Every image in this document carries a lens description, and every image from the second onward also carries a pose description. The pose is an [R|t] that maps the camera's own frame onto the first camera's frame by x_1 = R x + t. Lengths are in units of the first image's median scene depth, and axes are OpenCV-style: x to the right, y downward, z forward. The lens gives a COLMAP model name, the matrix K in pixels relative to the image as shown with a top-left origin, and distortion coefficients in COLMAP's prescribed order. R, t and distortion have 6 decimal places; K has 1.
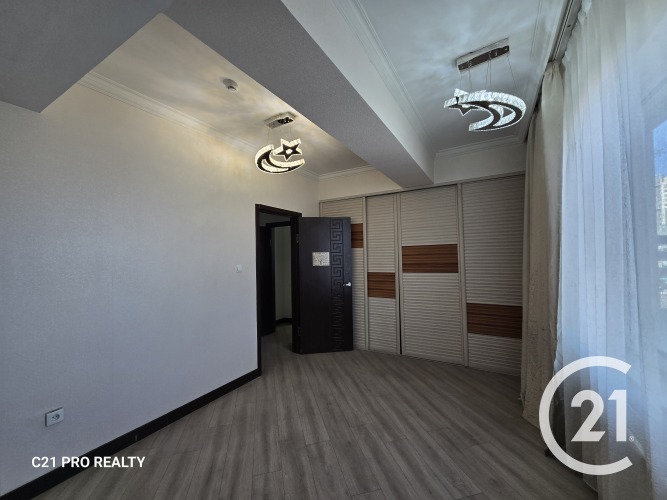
lens RADIAL K [[274.1, 0, 329.8], [0, 274.1, 252.0], [0, 0, 1]] dist [-0.001350, -0.000247]
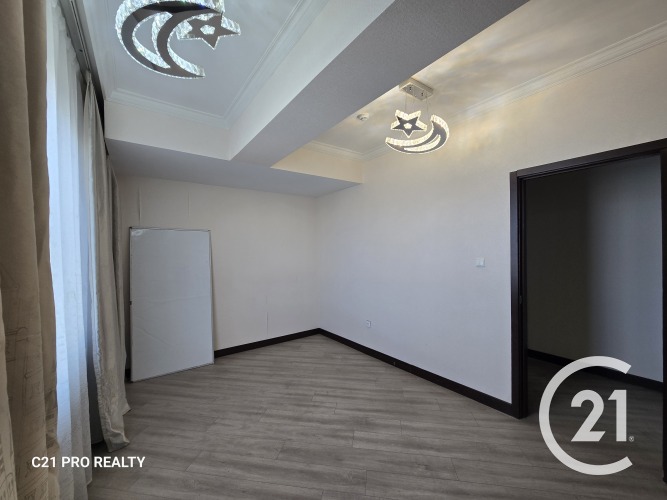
lens RADIAL K [[274.1, 0, 329.8], [0, 274.1, 252.0], [0, 0, 1]] dist [-0.001350, -0.000247]
pose [[-0.398799, 0.030495, -0.916531, 0.834728], [0.035513, 0.999211, 0.017794, -0.003393], [0.916351, -0.025453, -0.399567, 1.261584]]
